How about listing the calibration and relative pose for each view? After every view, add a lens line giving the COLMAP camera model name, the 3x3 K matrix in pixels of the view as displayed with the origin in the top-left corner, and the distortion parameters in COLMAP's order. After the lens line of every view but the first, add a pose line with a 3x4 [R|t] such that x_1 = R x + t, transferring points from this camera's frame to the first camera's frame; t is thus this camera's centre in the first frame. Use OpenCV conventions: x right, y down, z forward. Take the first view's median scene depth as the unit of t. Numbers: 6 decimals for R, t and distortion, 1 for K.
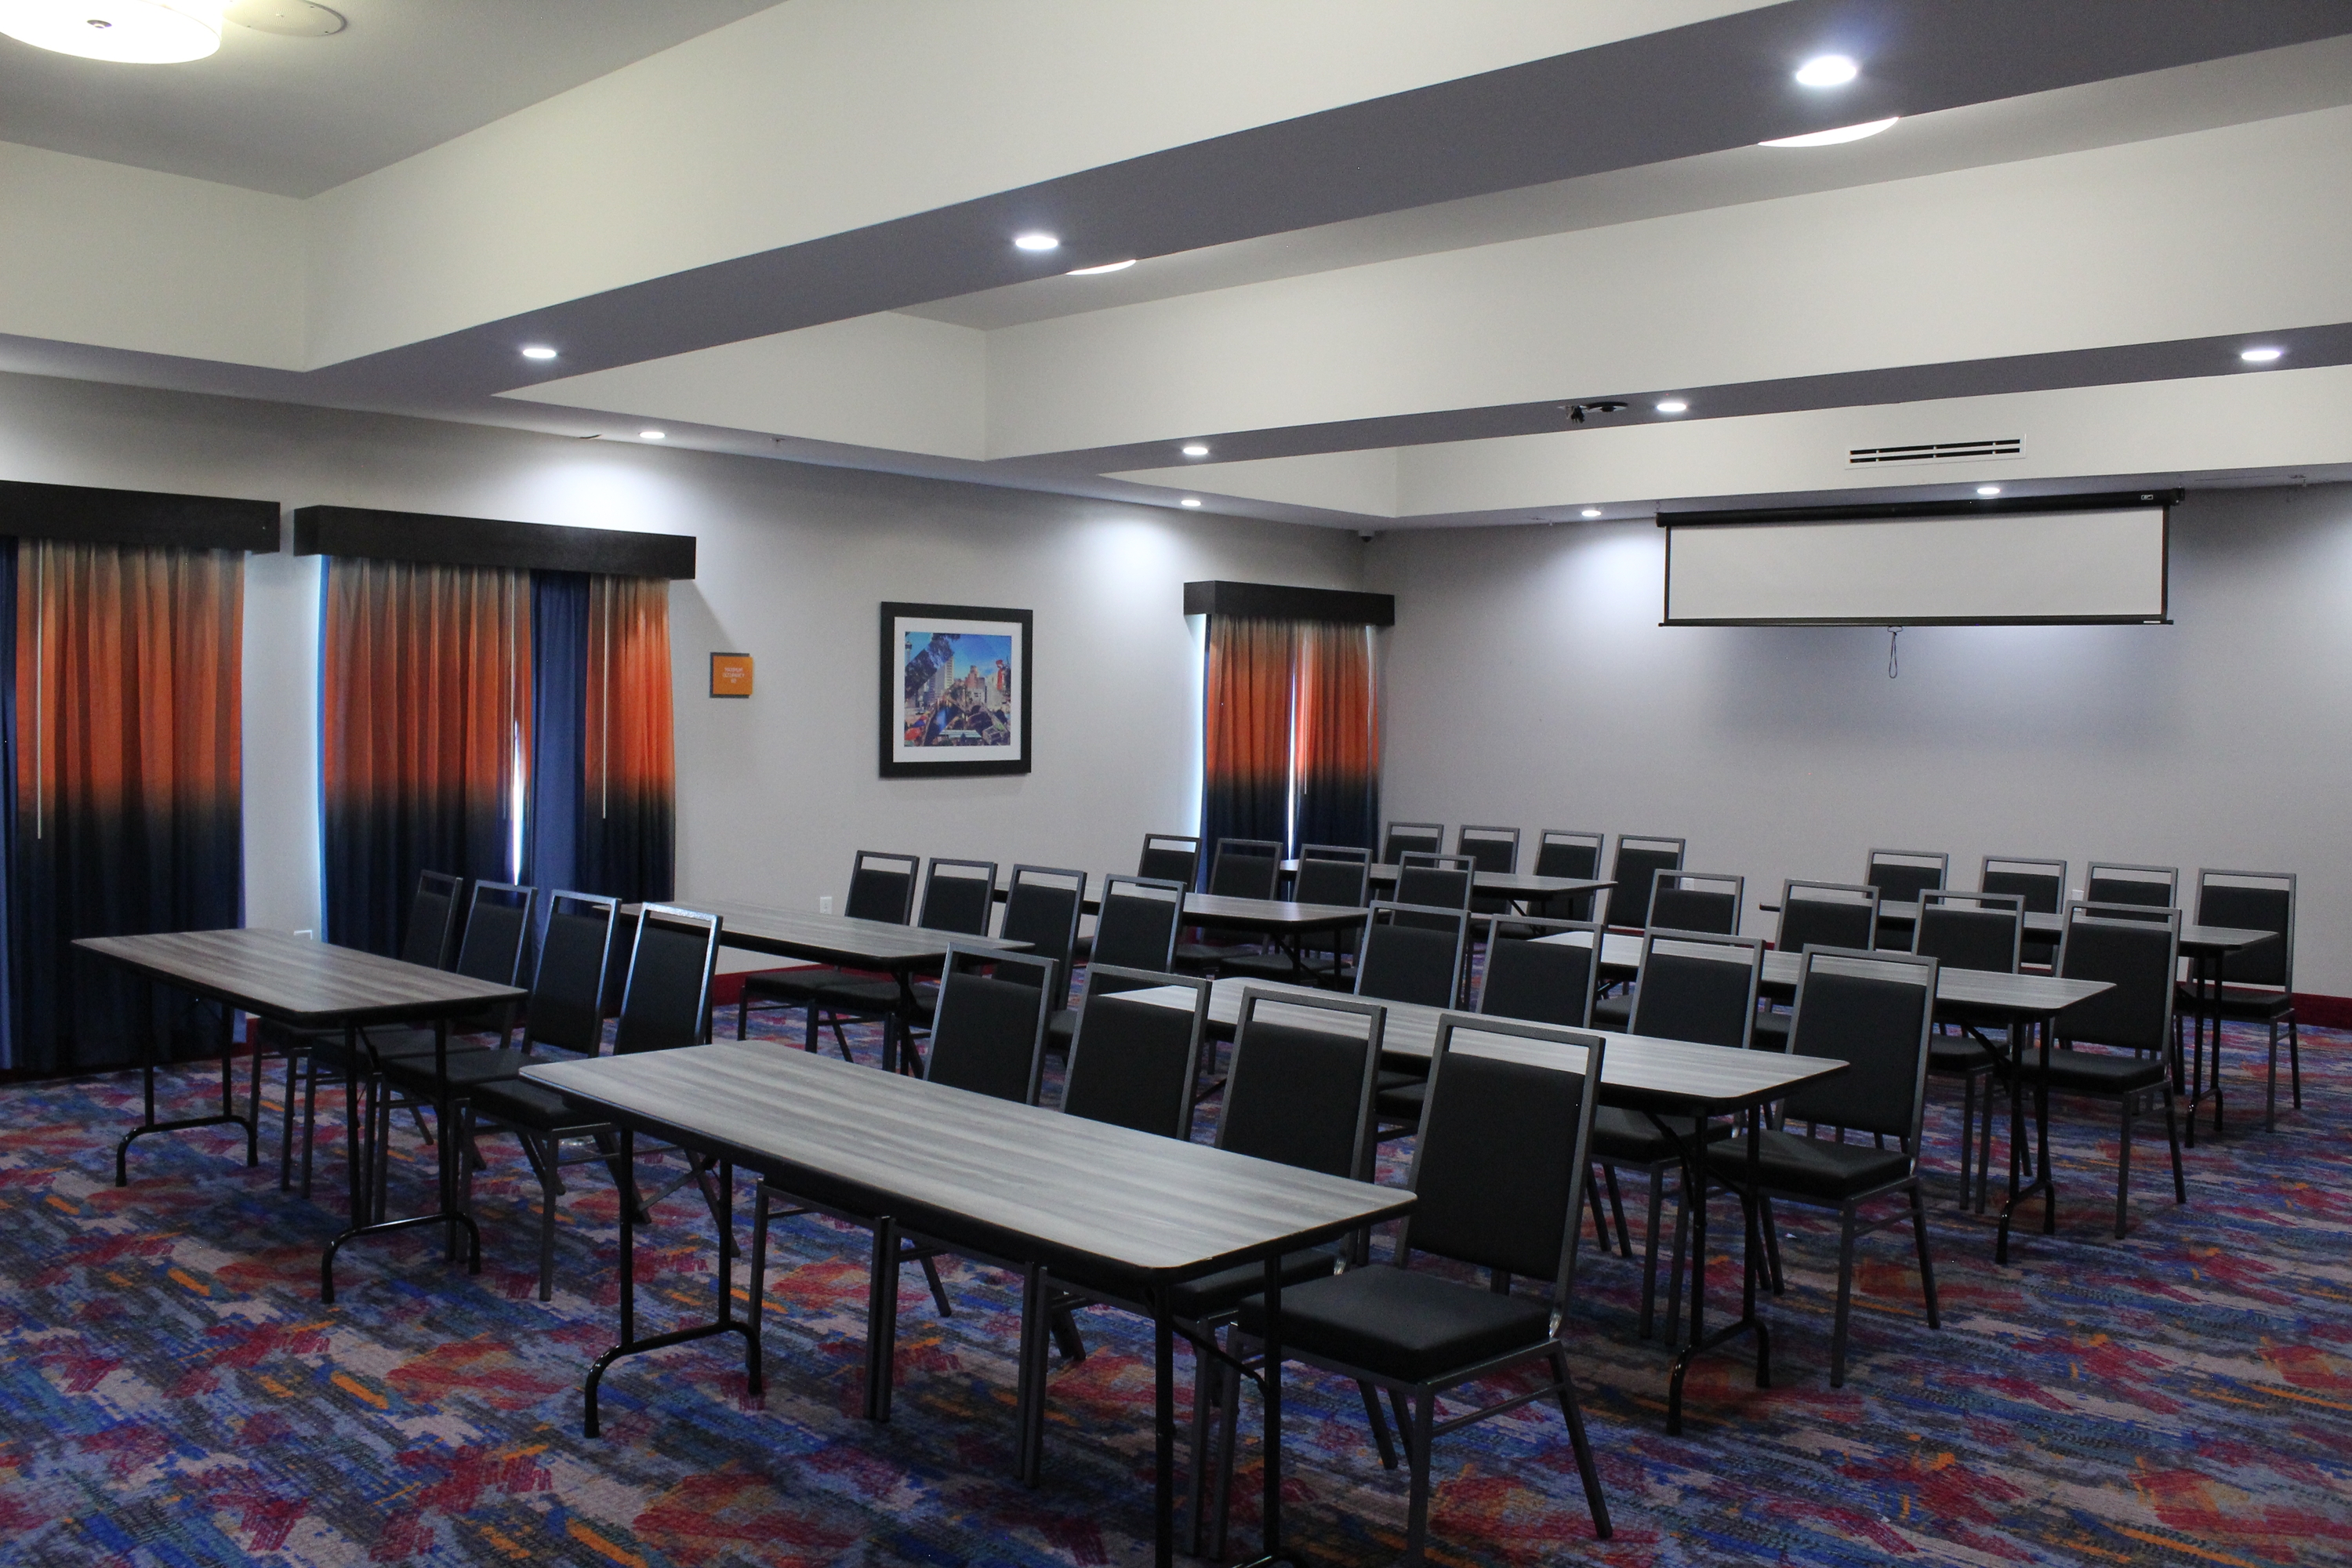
lens RADIAL K [[1956.6, 0, 1182.9], [0, 1956.6, 785.2], [0, 0, 1]] dist [-0.156413, 0.149303]
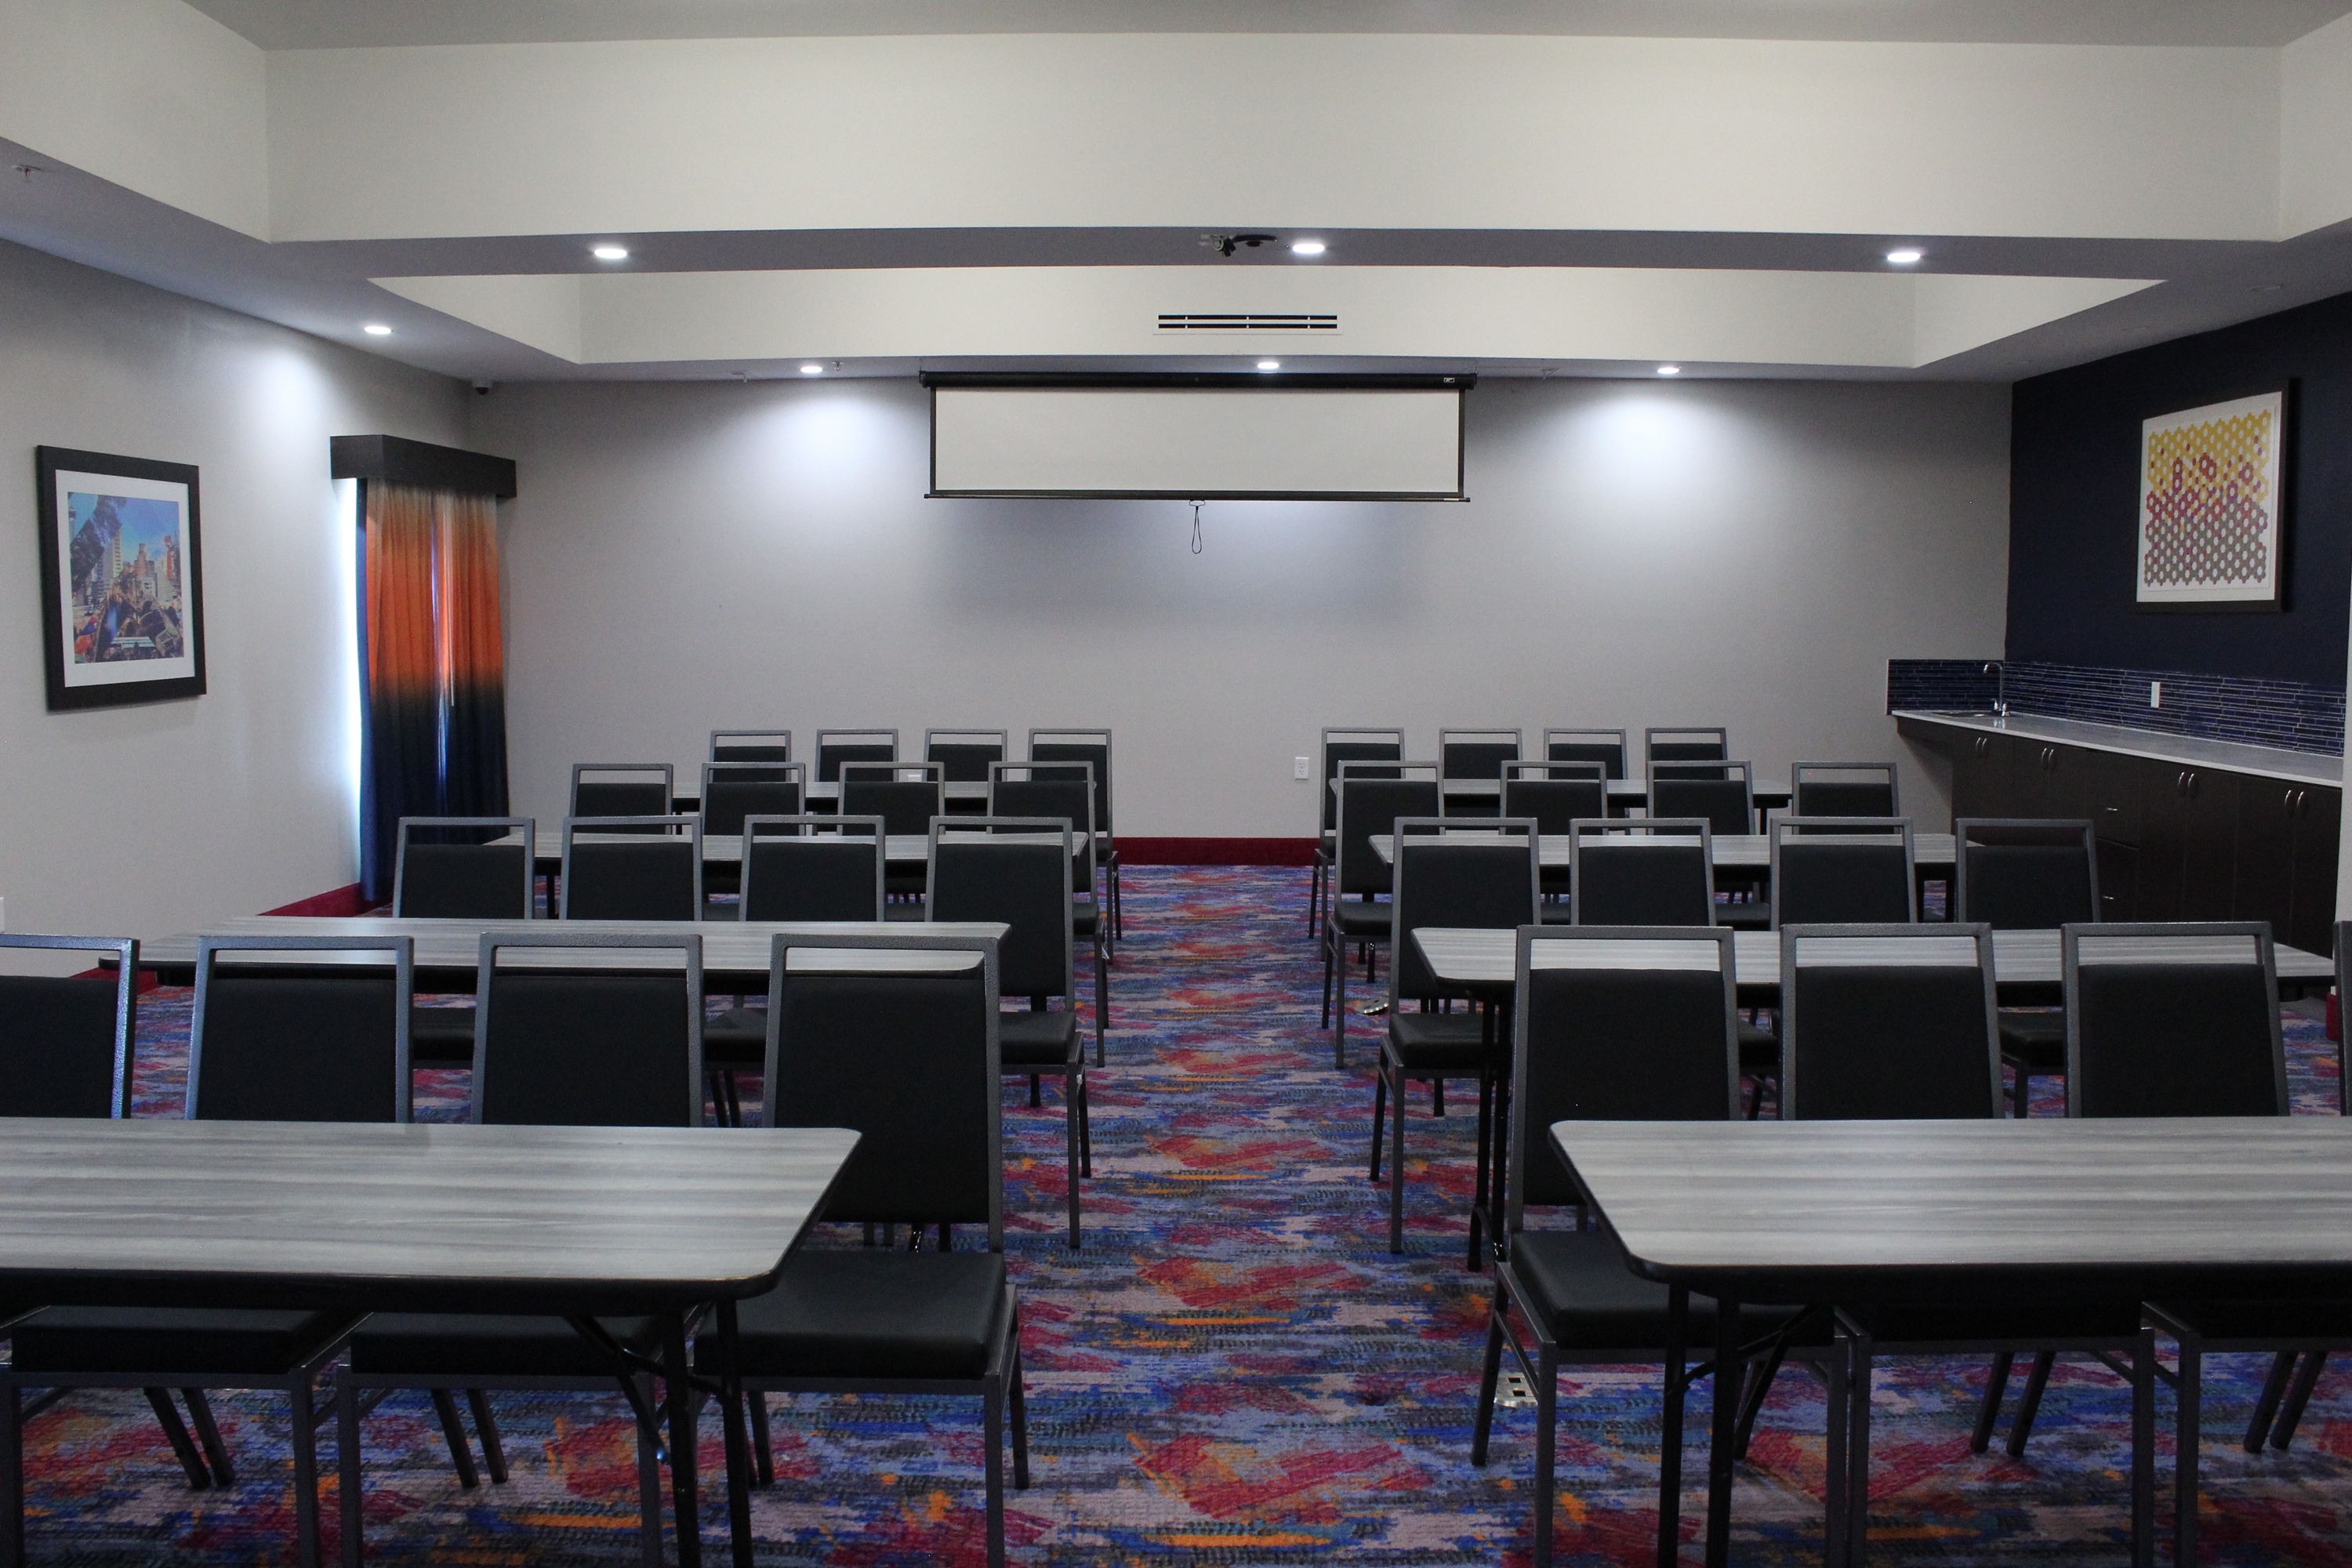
lens RADIAL K [[1882.0, 0, 1174.5], [0, 1882.0, 944.9], [0, 0, 1]] dist [-0.050026, 0.046416]
pose [[0.759753, -0.132572, 0.636554, -0.271024], [0.037523, 0.986302, 0.160627, -0.012444], [-0.649129, -0.098151, 0.754320, 0.239122]]
